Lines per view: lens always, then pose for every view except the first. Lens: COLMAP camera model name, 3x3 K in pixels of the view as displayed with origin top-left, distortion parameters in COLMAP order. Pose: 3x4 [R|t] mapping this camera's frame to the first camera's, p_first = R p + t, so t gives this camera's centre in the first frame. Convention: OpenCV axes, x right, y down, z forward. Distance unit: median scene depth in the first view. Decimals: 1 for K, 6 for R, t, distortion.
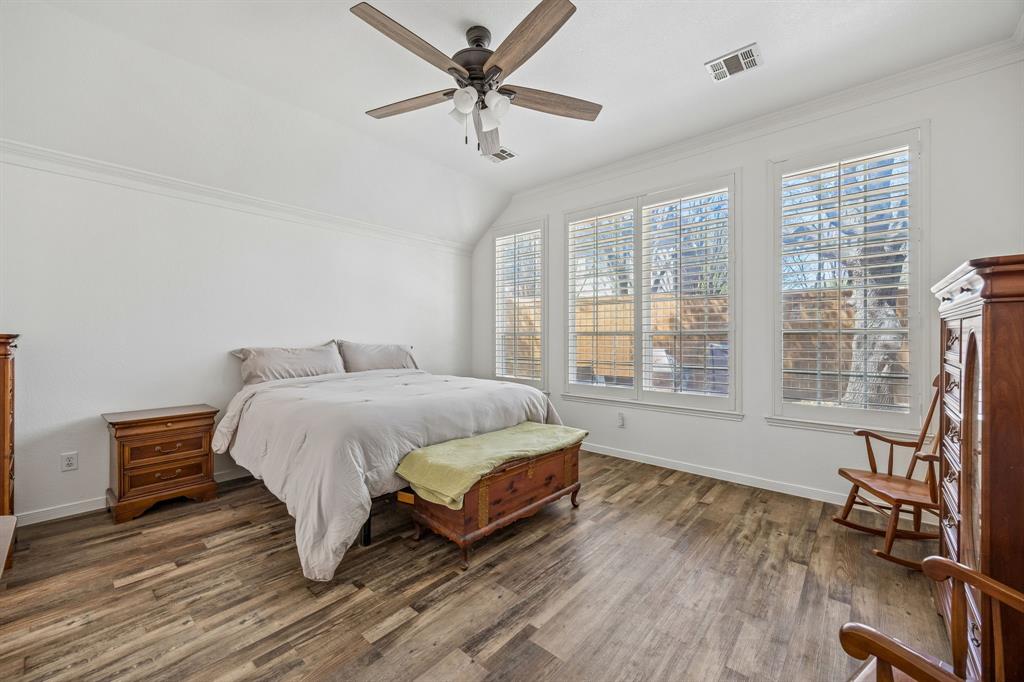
lens RADIAL K [[402.5, 0, 508.6], [0, 402.5, 333.5], [0, 0, 1]] dist [0.000454, -0.000029]
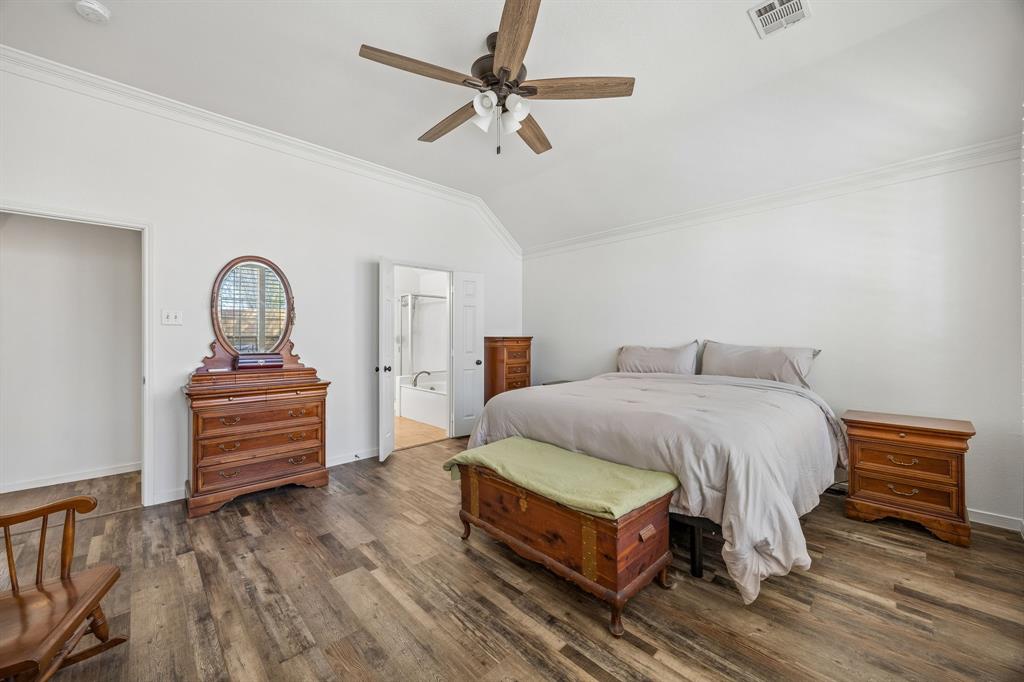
lens RADIAL K [[402.5, 0, 509.9], [0, 402.5, 342.5], [0, 0, 1]] dist [0.000454, -0.000029]
pose [[-0.074731, 0.018809, -0.997026, 0.921318], [-0.005627, 0.999798, 0.019284, 0.011775], [0.997188, 0.007052, -0.074610, 1.119083]]
